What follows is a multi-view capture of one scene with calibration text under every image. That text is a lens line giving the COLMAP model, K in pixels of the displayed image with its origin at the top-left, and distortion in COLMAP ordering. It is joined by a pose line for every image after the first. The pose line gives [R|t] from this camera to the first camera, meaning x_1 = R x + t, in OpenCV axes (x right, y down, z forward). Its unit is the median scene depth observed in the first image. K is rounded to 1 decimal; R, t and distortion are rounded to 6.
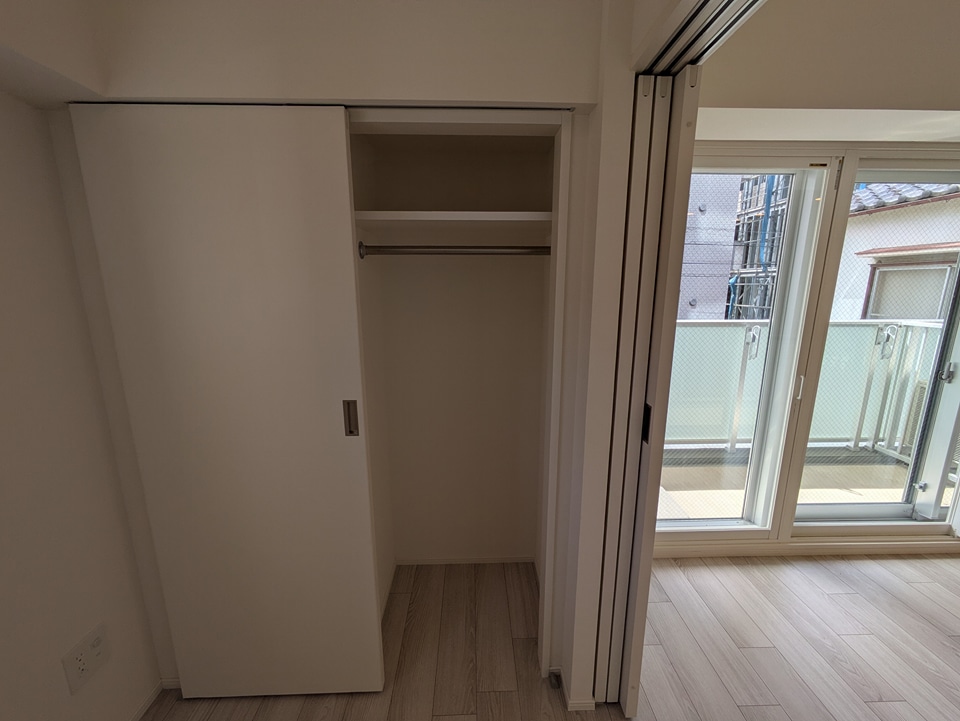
lens RADIAL K [[380.7, 0, 485.3], [0, 380.7, 362.9], [0, 0, 1]] dist [0.007030, -0.002932]
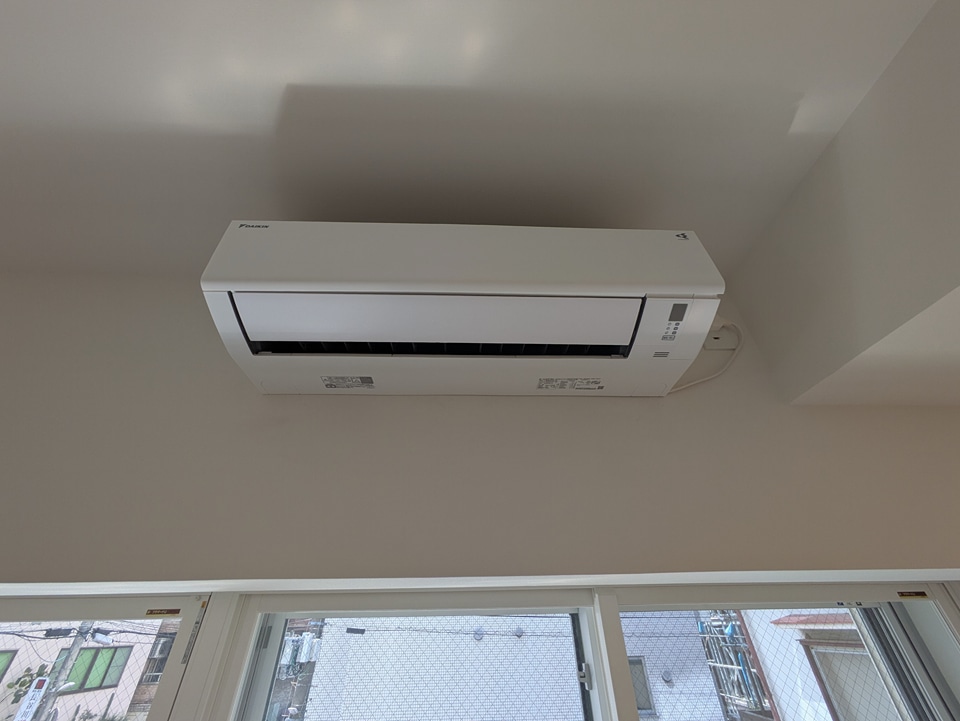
lens RADIAL K [[380.7, 0, 482.4], [0, 380.7, 363.1], [0, 0, 1]] dist [0.007030, -0.002932]
pose [[0.999813, -0.012759, 0.014546, 0.129097], [0.019332, 0.690554, -0.723023, -0.034835], [-0.000820, 0.723168, 0.690671, 0.035073]]
